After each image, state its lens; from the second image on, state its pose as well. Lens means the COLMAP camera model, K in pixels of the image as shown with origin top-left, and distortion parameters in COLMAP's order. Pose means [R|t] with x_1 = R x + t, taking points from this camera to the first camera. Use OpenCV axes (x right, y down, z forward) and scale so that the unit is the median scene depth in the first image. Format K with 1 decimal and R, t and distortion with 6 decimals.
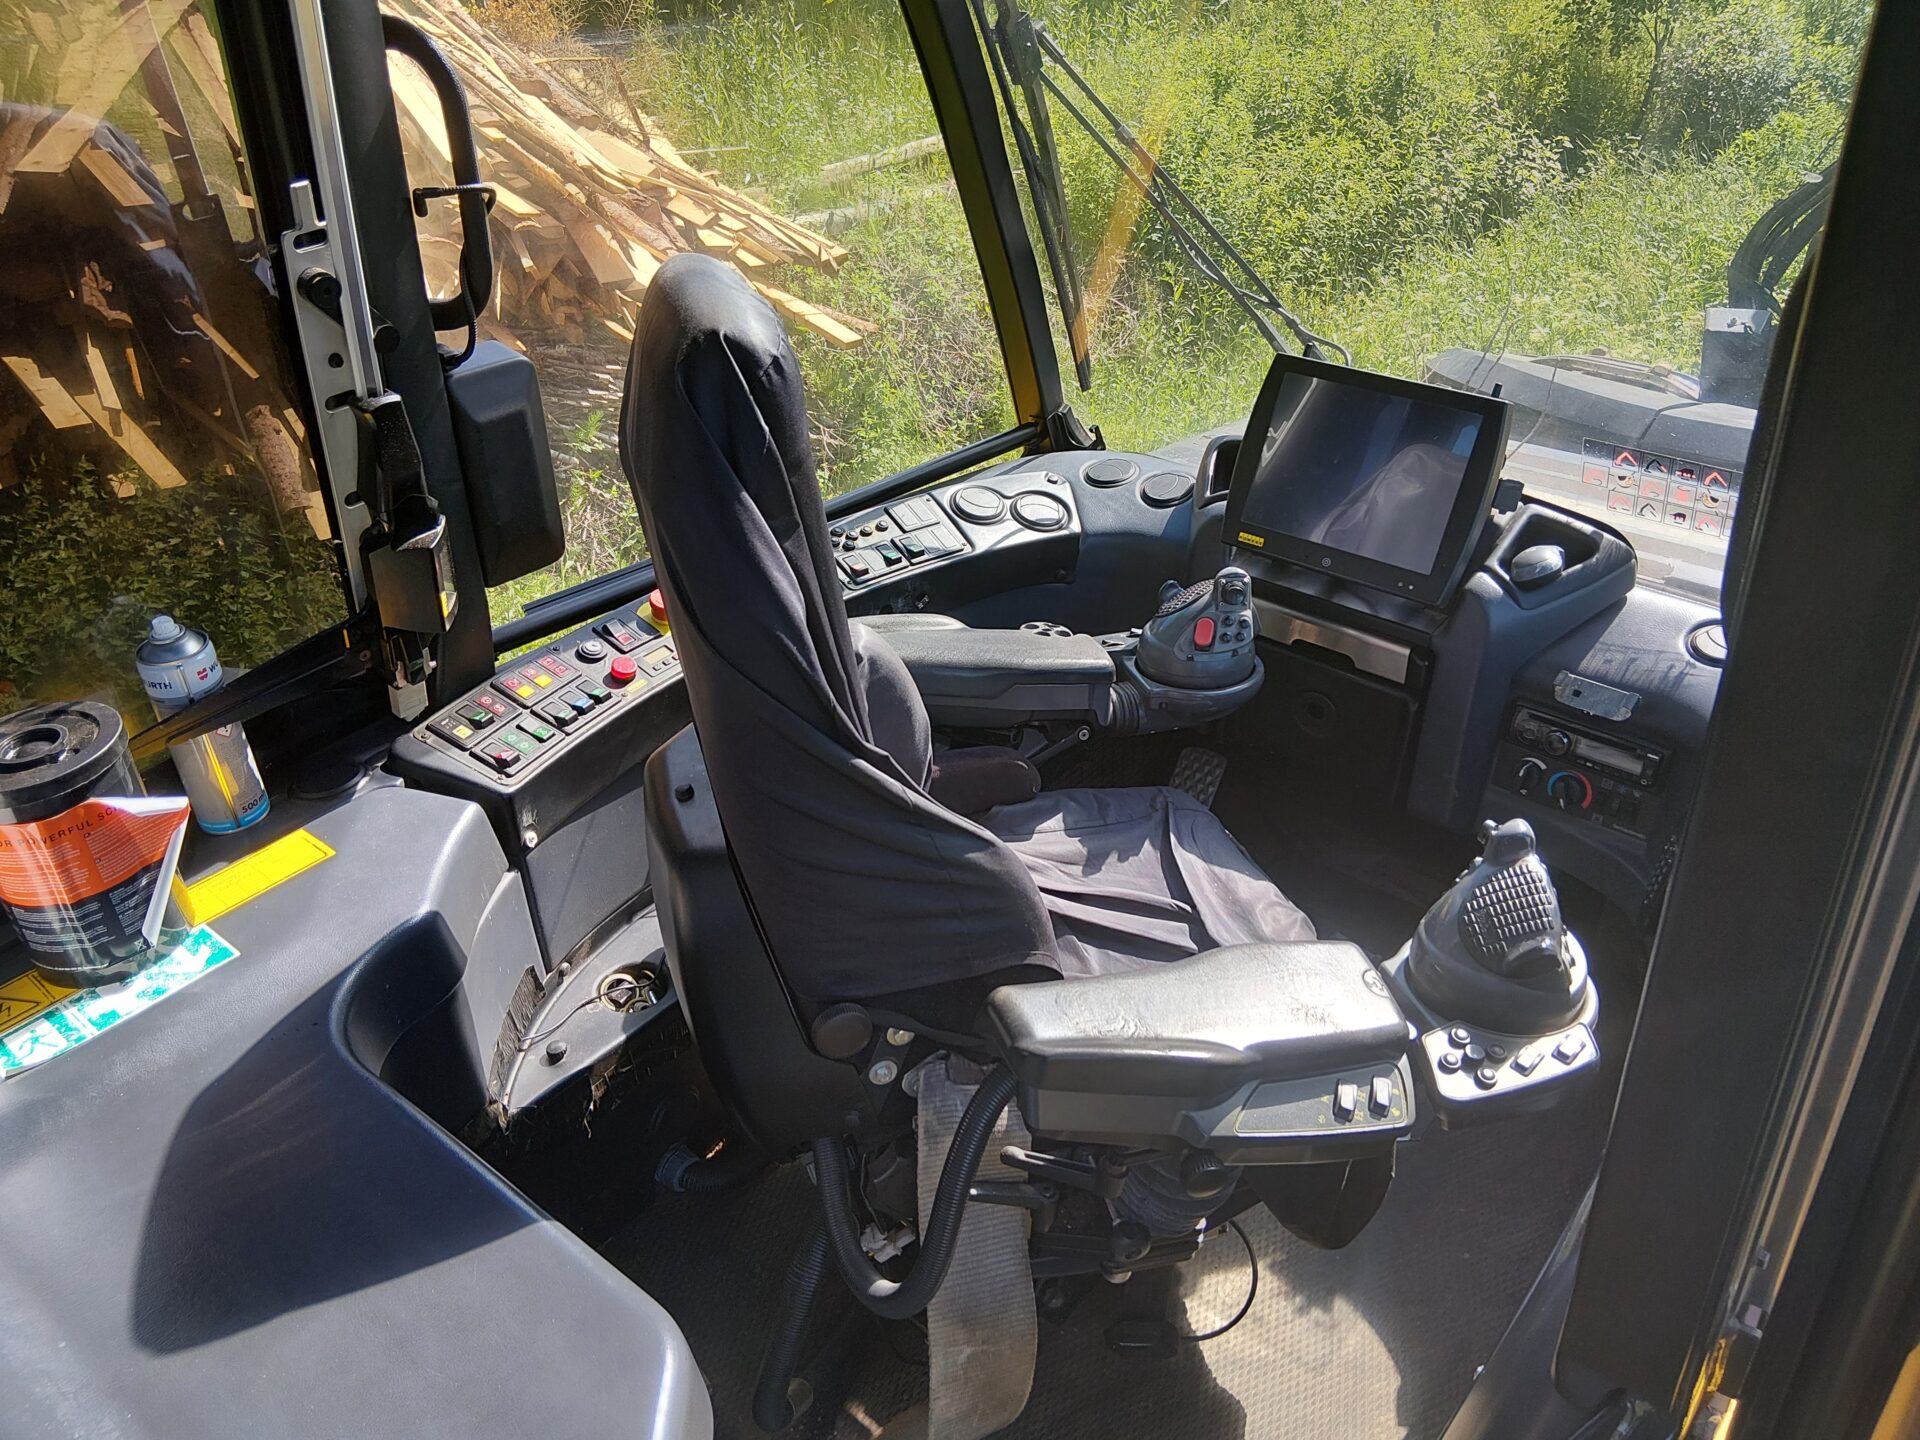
lens RADIAL K [[1464.5, 0, 962.0], [0, 1464.5, 705.9], [0, 0, 1]] dist [0.061865, -0.102590]
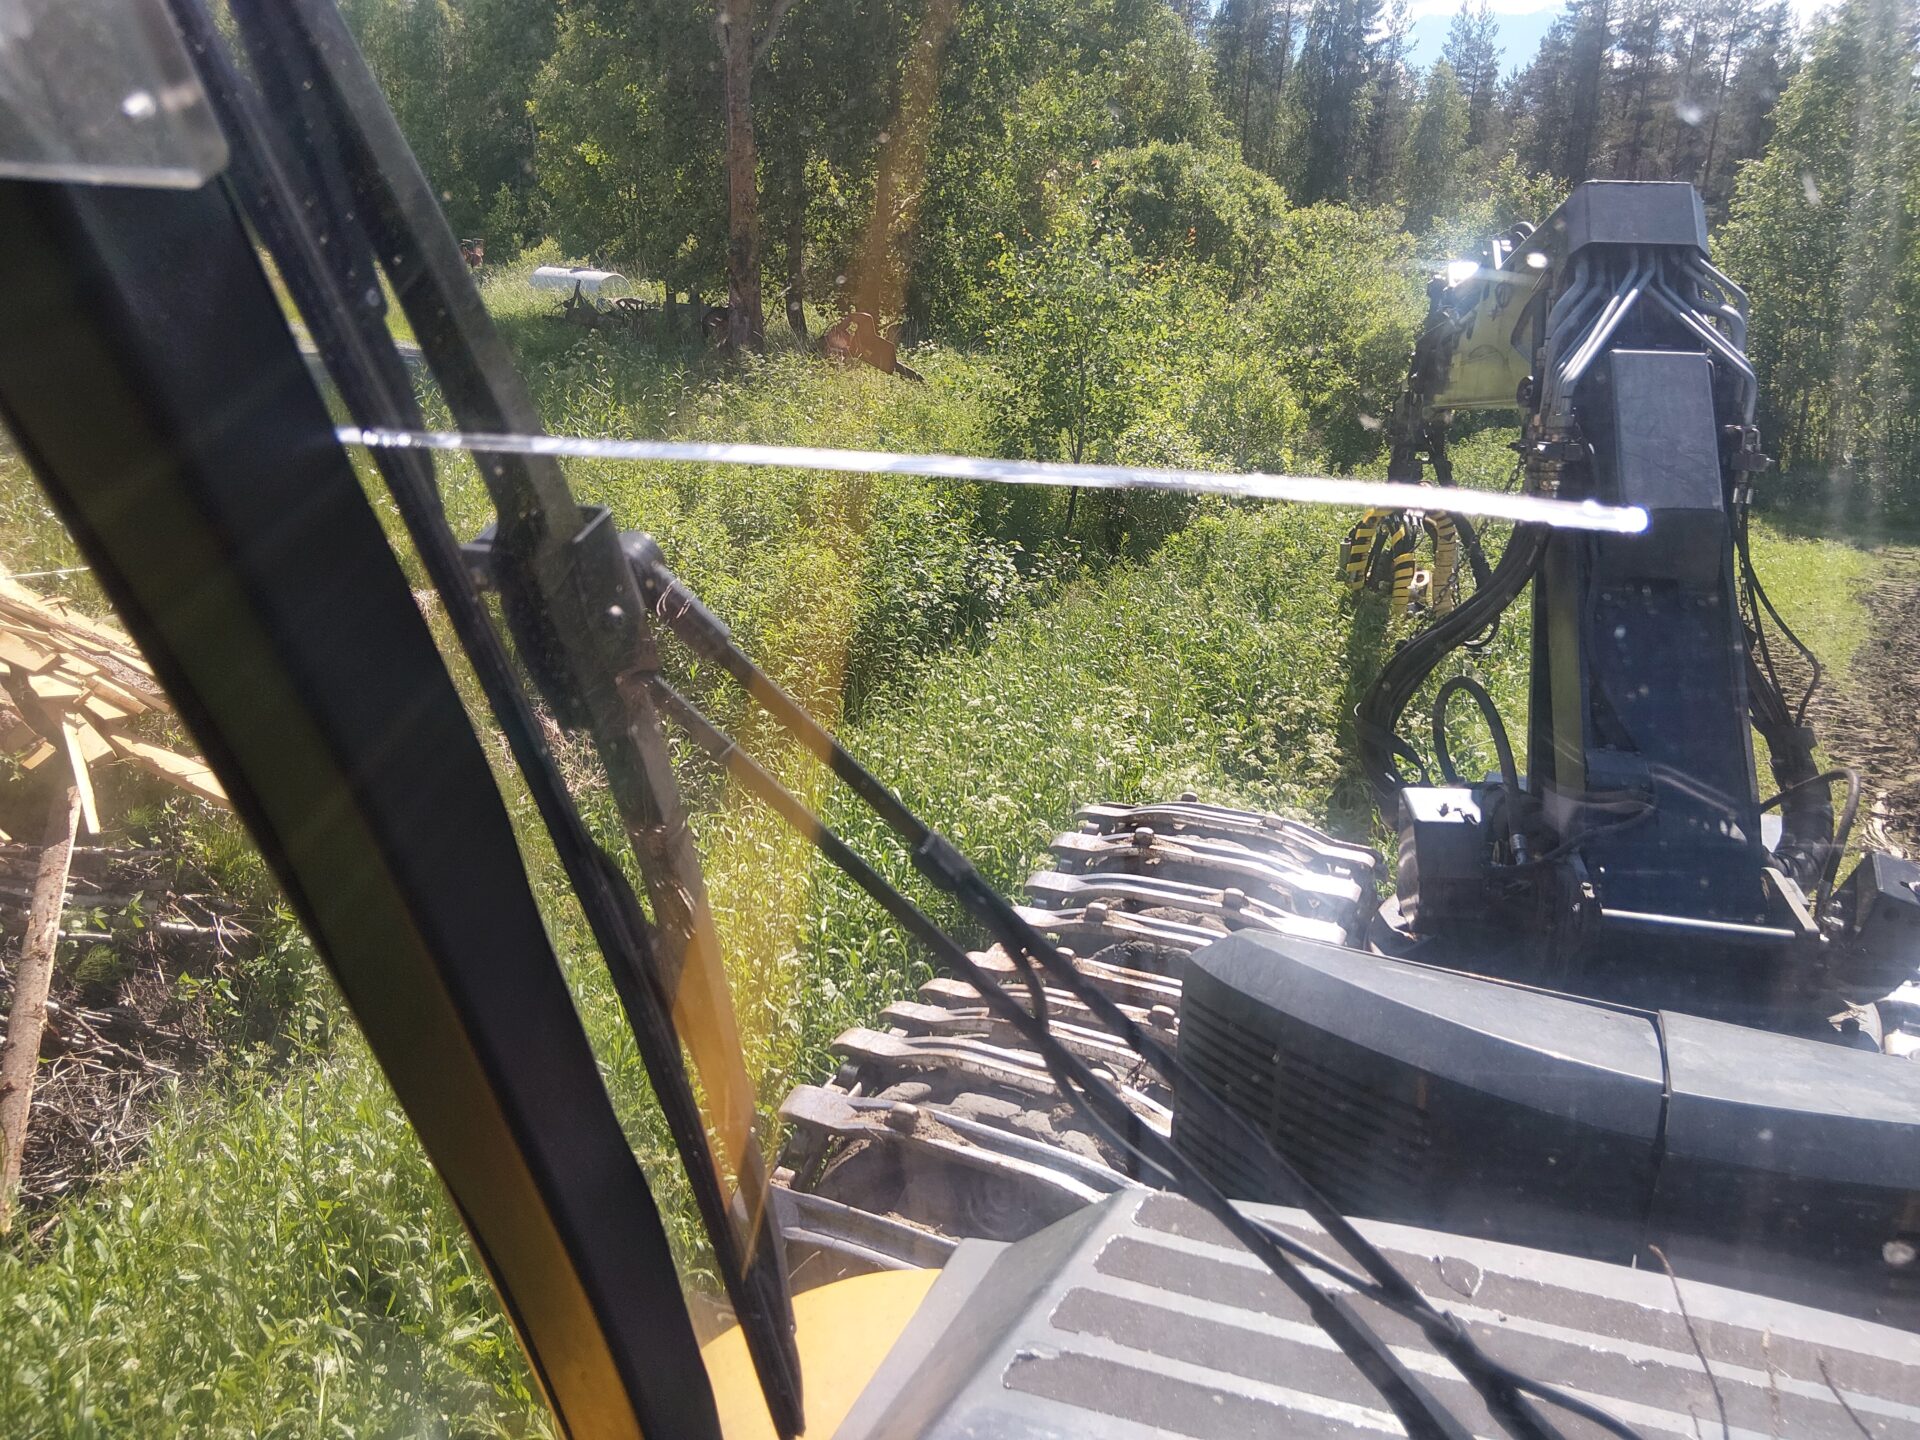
lens RADIAL K [[1464.5, 0, 997.5], [0, 1464.5, 684.8], [0, 0, 1]] dist [0.061865, -0.102590]
pose [[0.927248, -0.046438, 0.371557, 0.007570], [0.141477, 0.962176, -0.232811, -0.378698], [-0.346692, 0.268440, 0.898746, 0.764966]]
